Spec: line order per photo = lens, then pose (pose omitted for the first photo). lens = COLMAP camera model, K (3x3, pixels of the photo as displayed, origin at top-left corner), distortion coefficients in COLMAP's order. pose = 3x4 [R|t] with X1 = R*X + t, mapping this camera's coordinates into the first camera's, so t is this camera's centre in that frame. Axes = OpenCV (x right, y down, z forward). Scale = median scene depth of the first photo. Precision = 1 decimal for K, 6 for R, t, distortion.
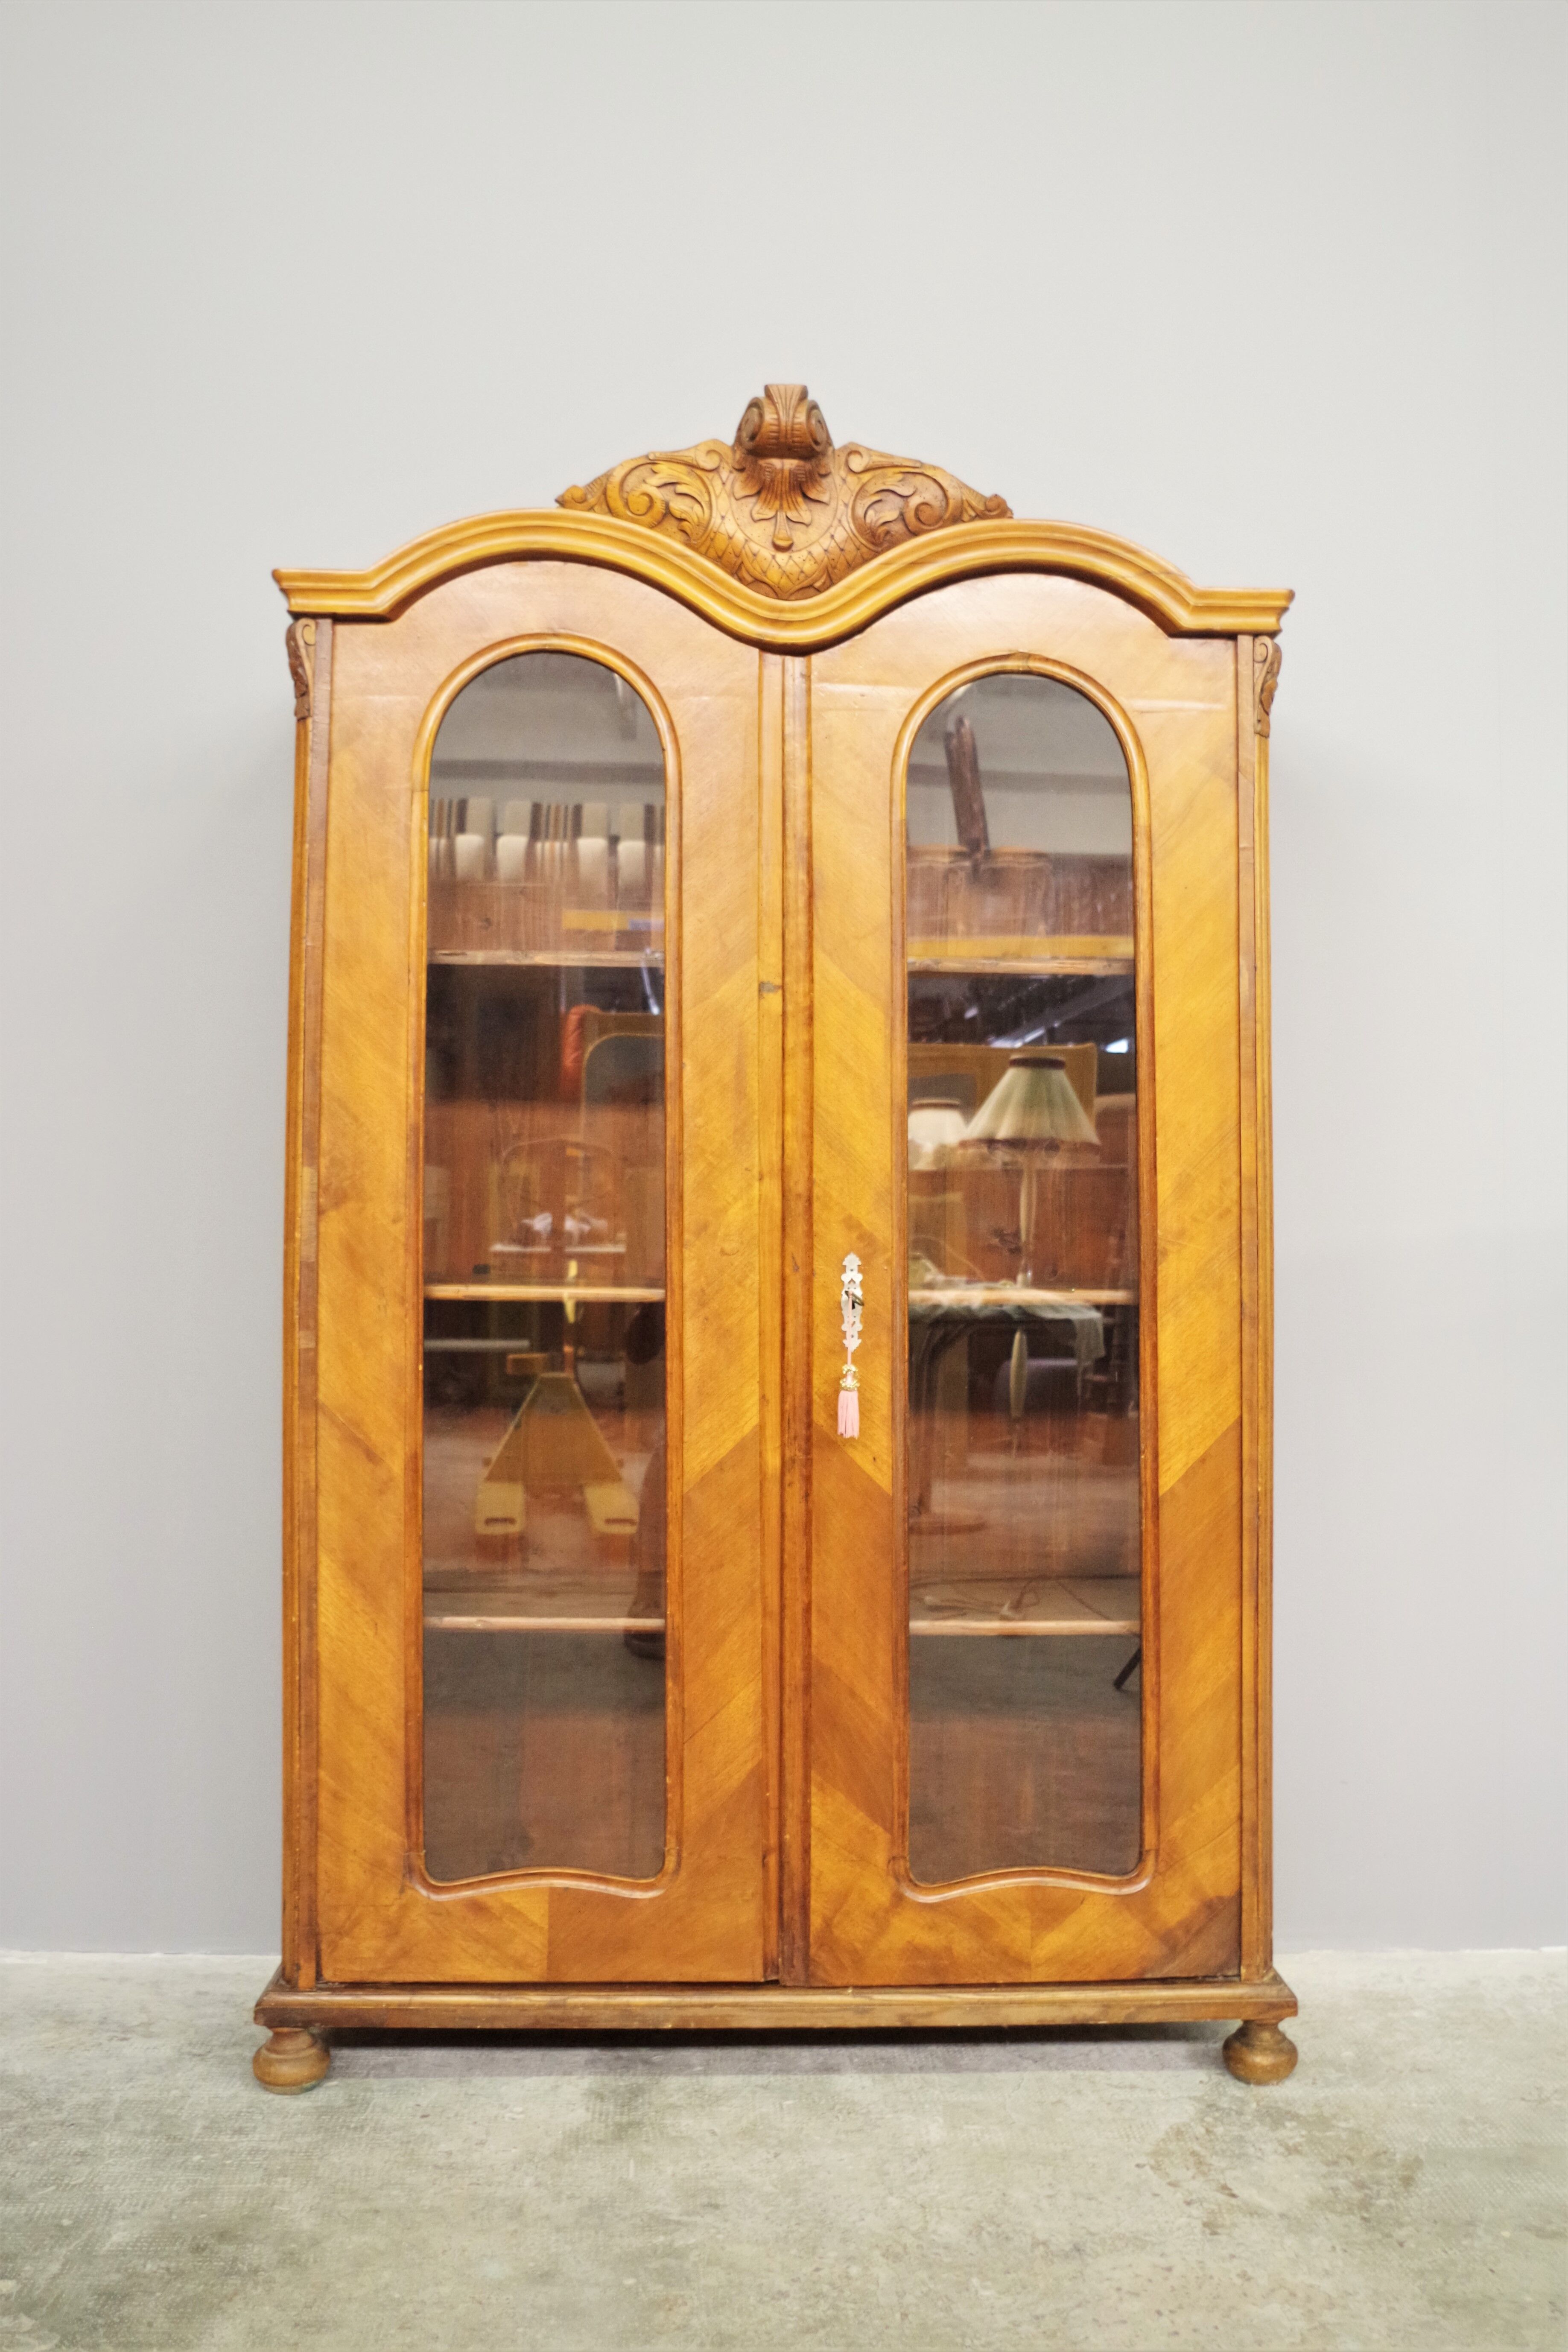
lens RADIAL K [[2276.9, 0, 875.7], [0, 2276.9, 1061.6], [0, 0, 1]] dist [-0.066024, 0.014454]
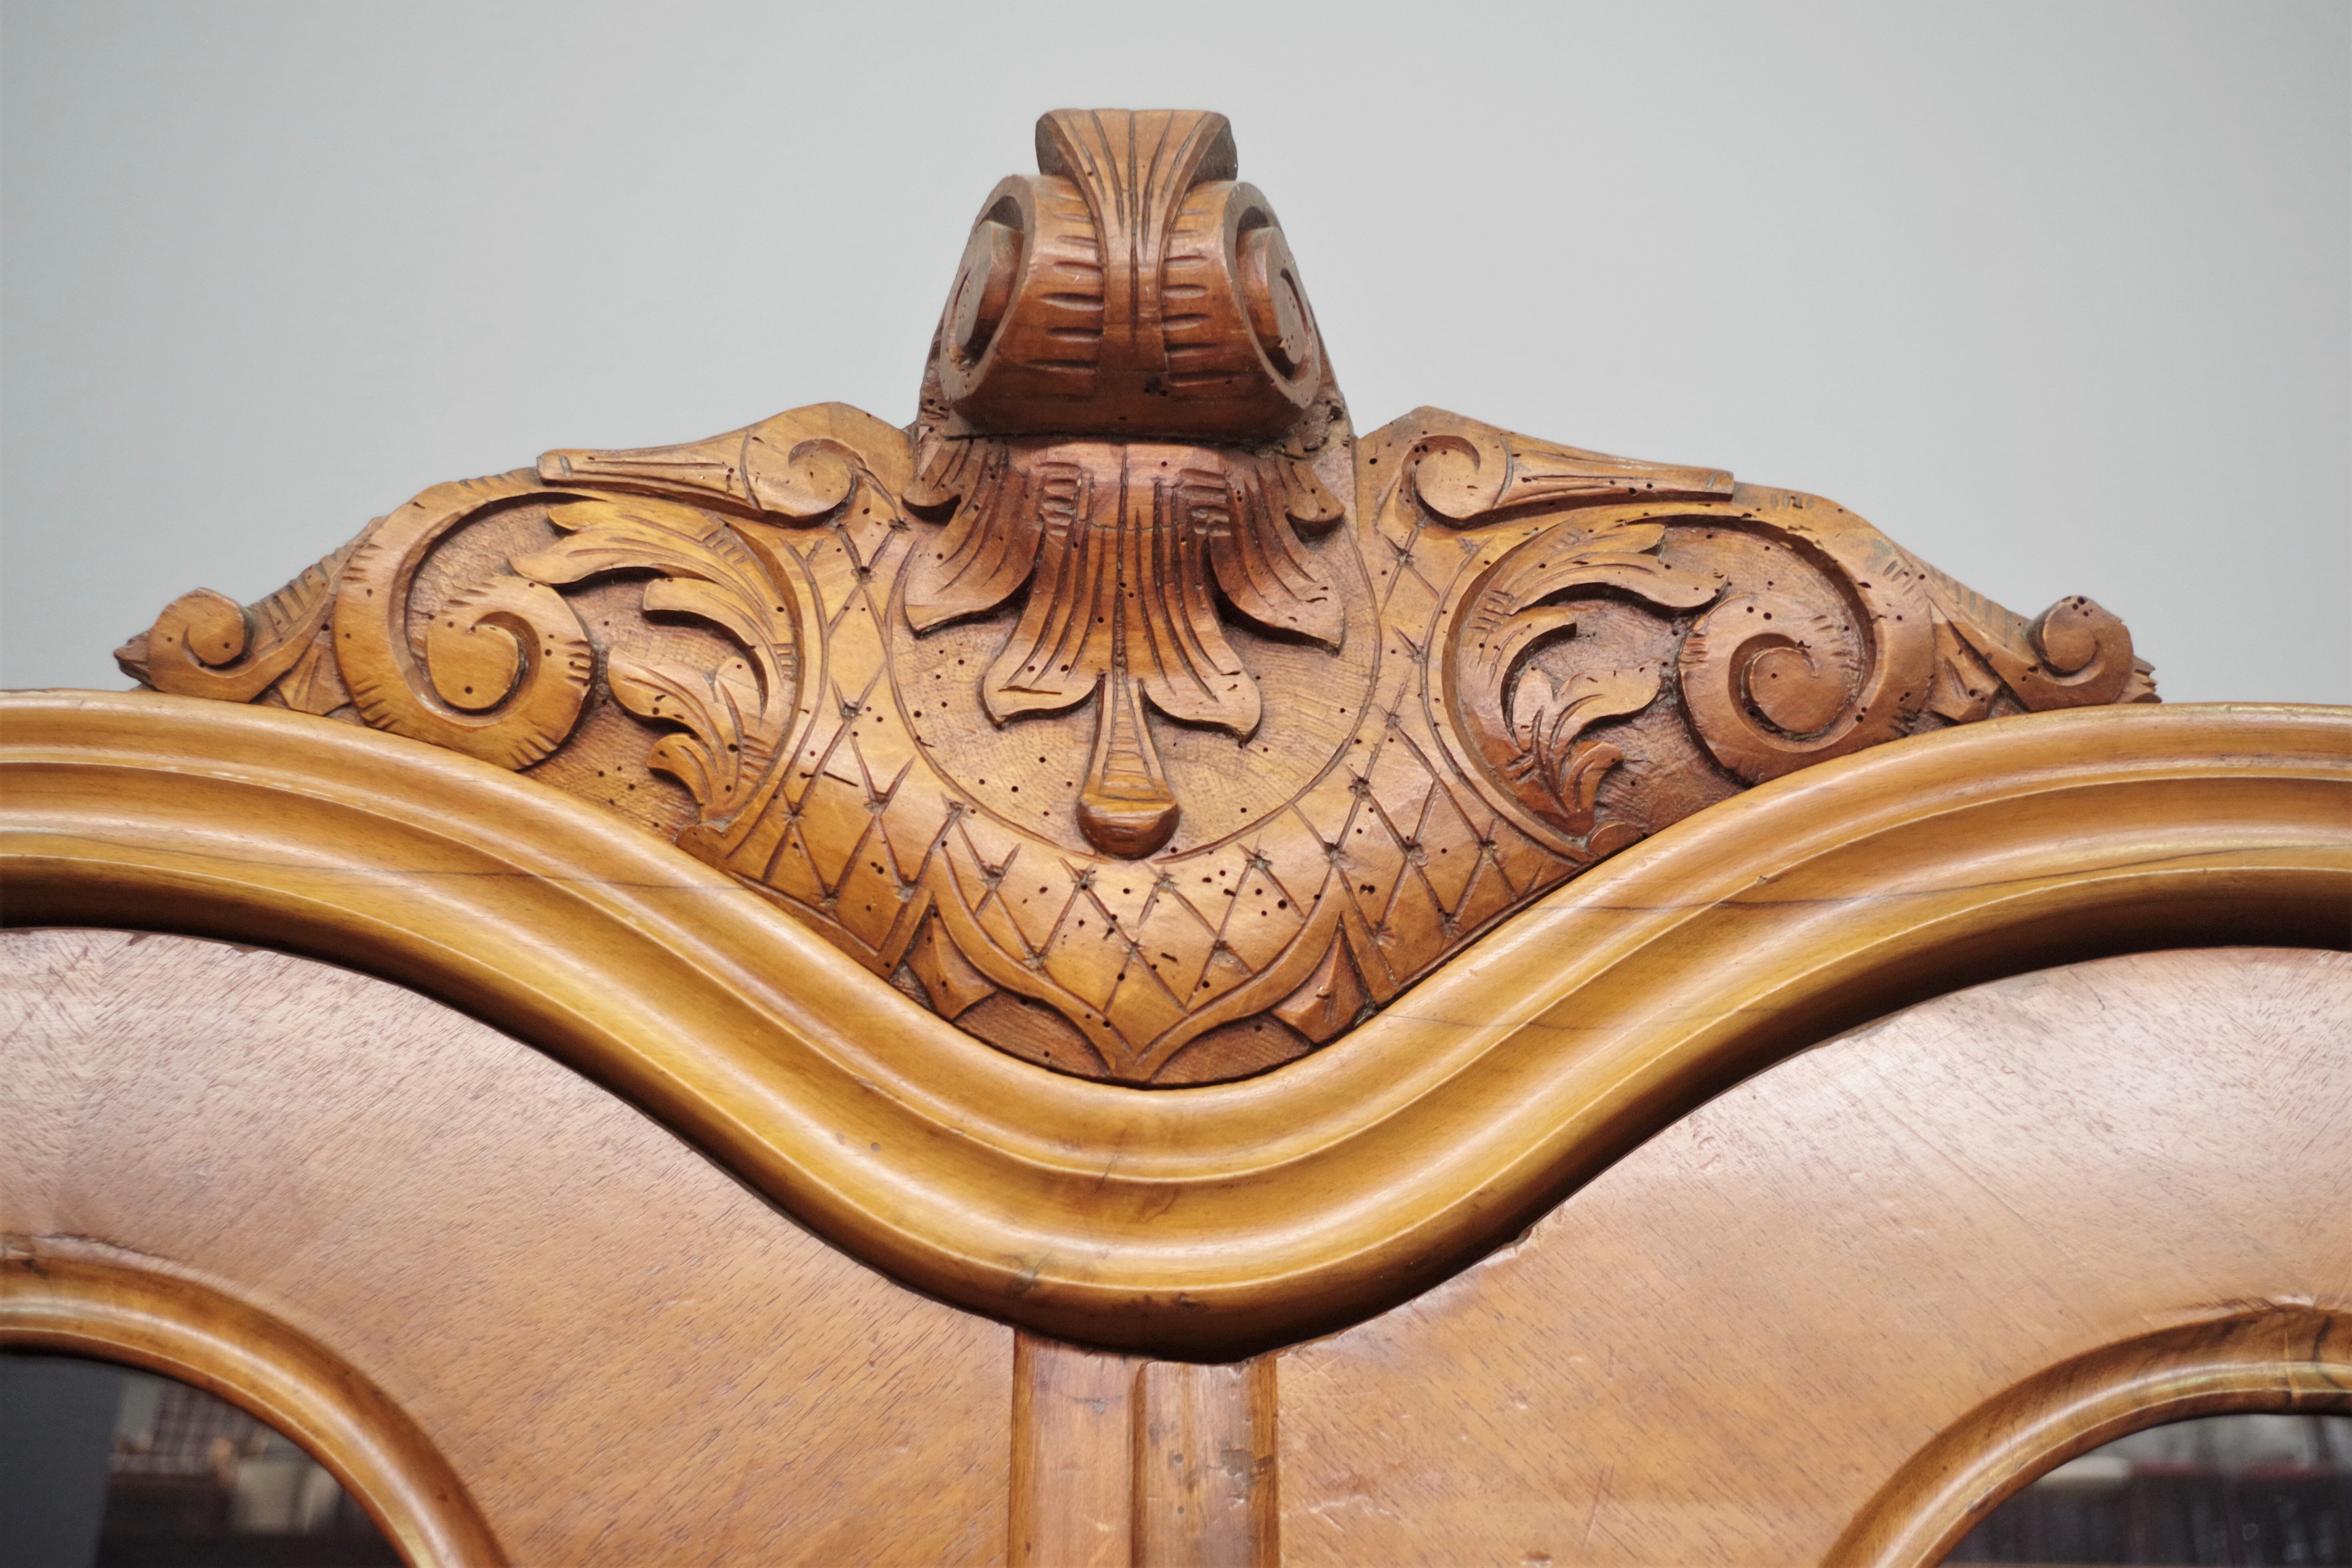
lens RADIAL K [[2317.1, 0, 1176.0], [0, 2317.1, 784.0], [0, 0, 1]] dist [-0.093788, -0.023859]
pose [[0.998144, -0.028406, -0.053875, -0.025032], [0.007696, 0.936312, -0.351084, -0.156725], [0.060417, 0.350018, 0.934793, 0.800987]]
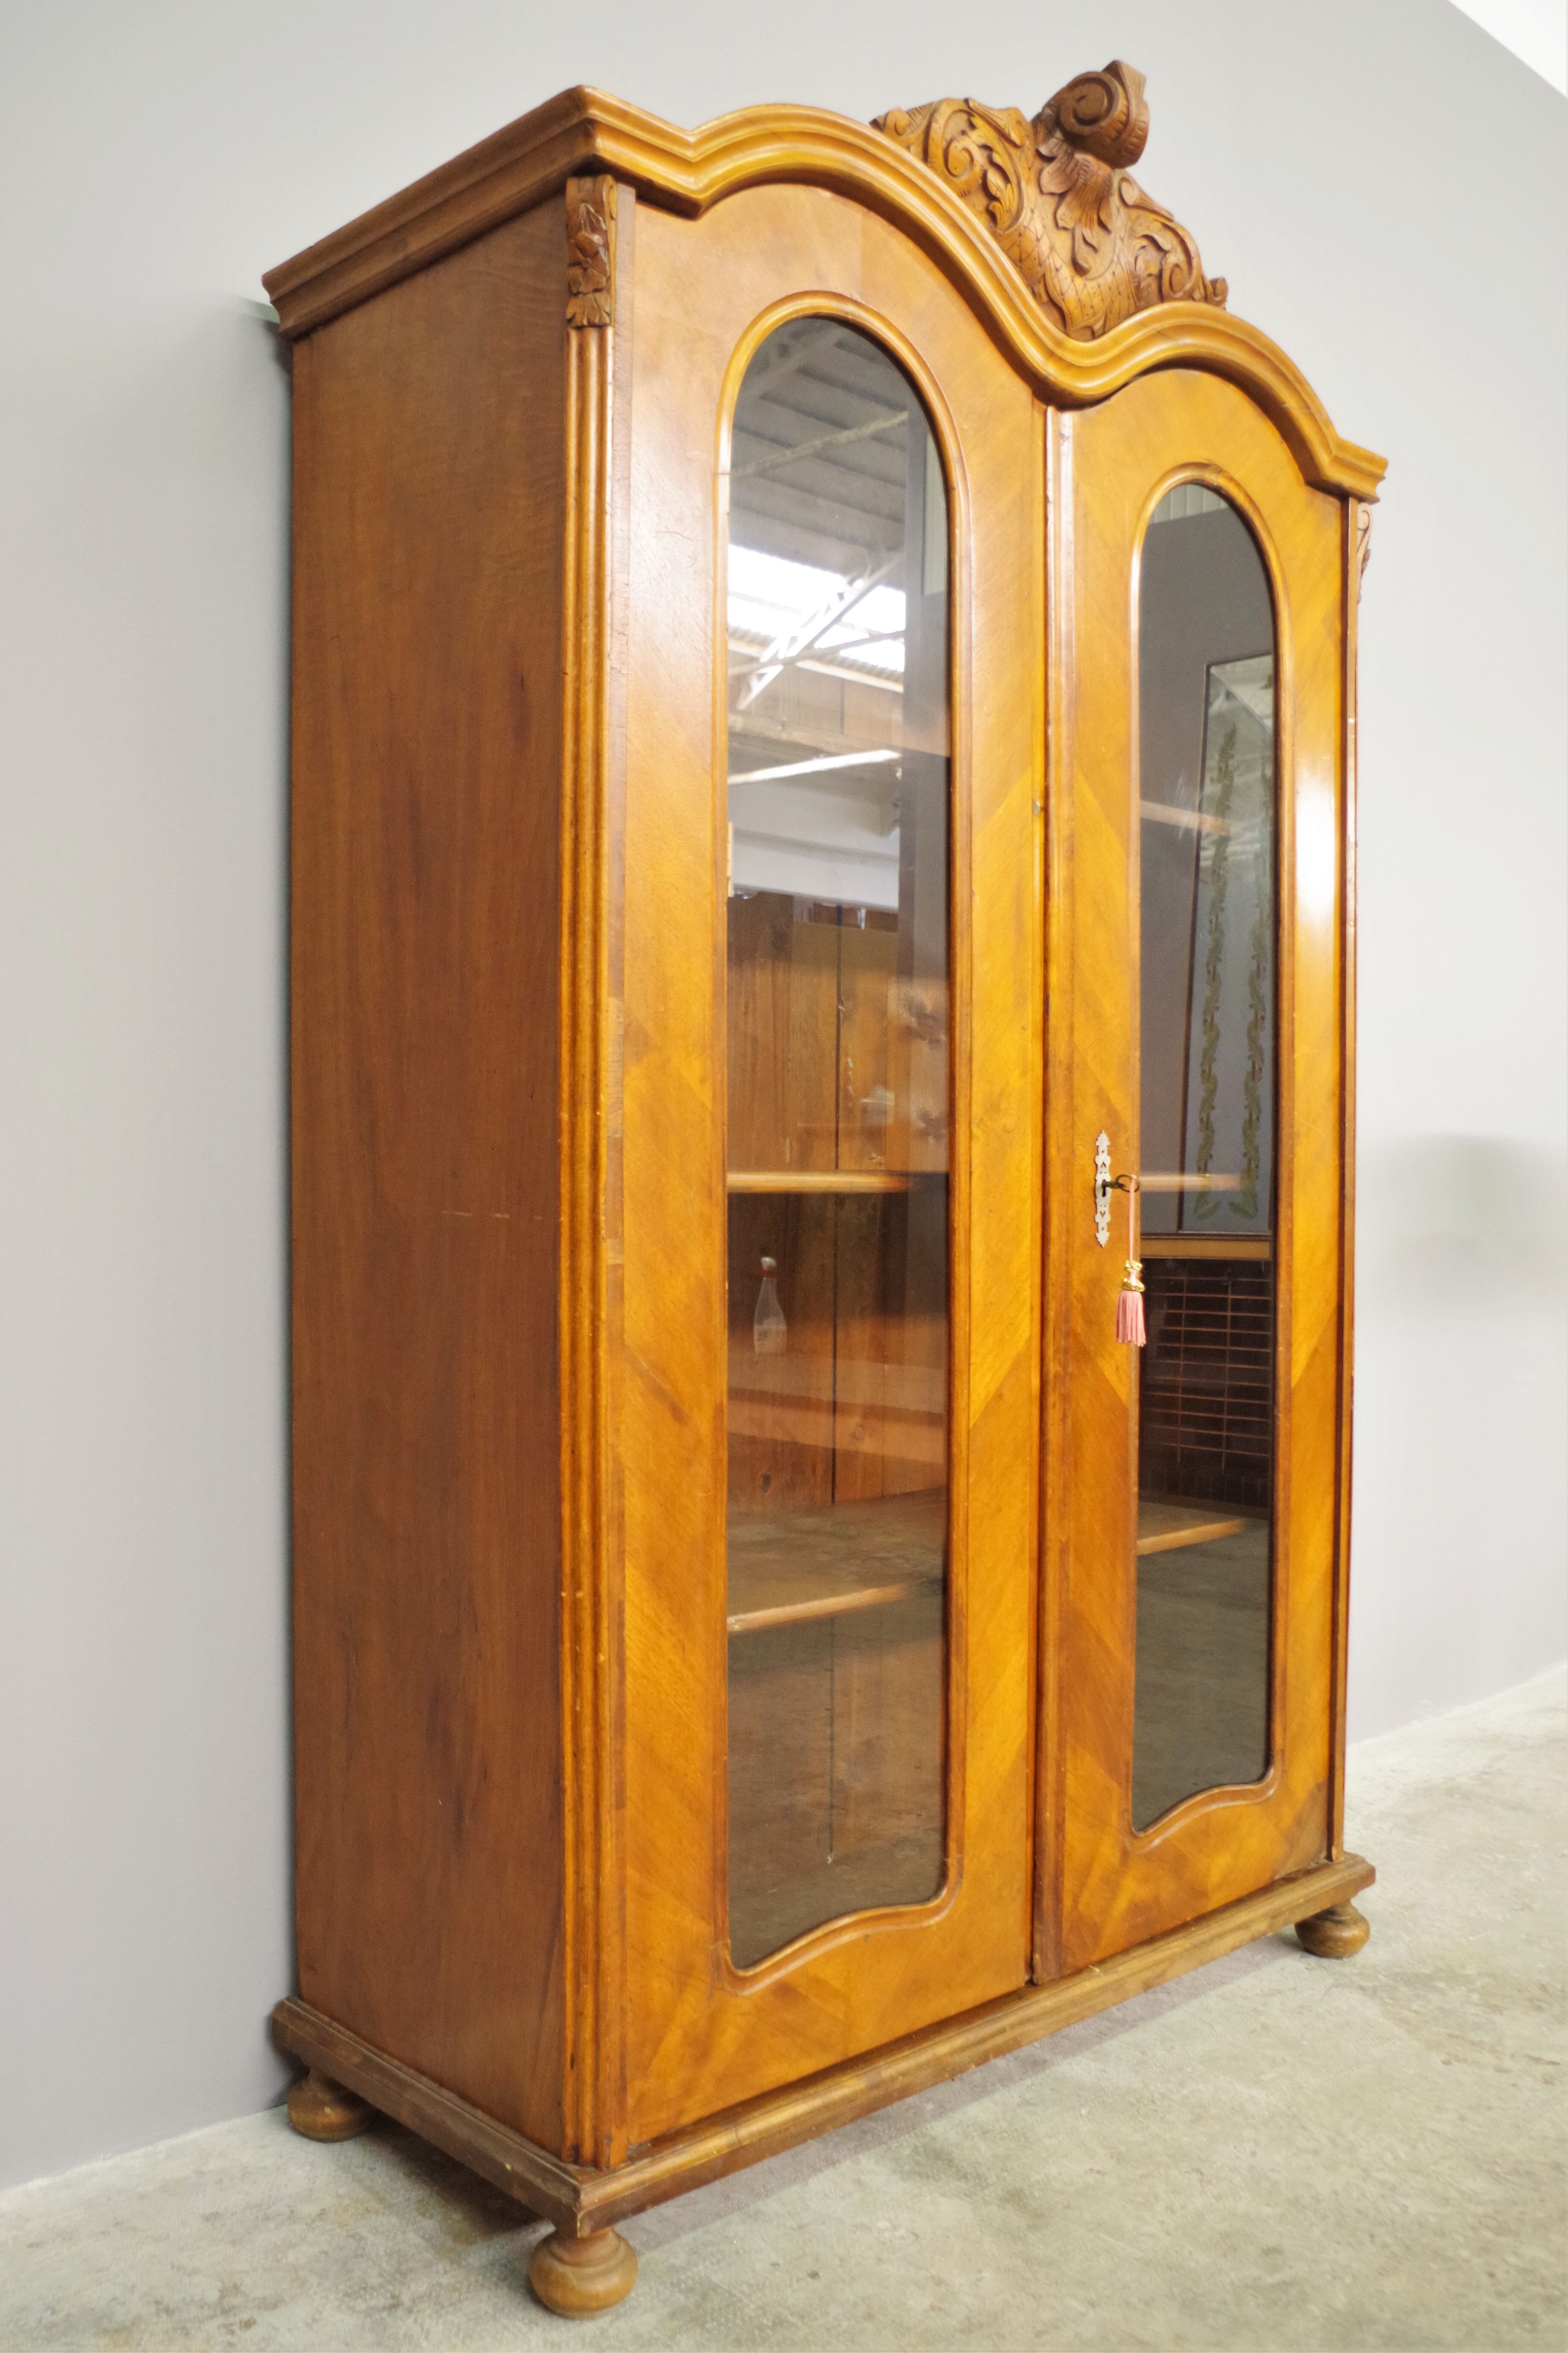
lens RADIAL K [[2020.7, 0, 784.0], [0, 2020.7, 1176.5], [0, 0, 1]] dist [-0.074147, 0.011312]
pose [[0.775243, -0.005753, 0.631636, -0.578164], [-0.051974, 0.995987, 0.072862, 0.051547], [-0.629521, -0.089315, 0.771833, 0.487147]]
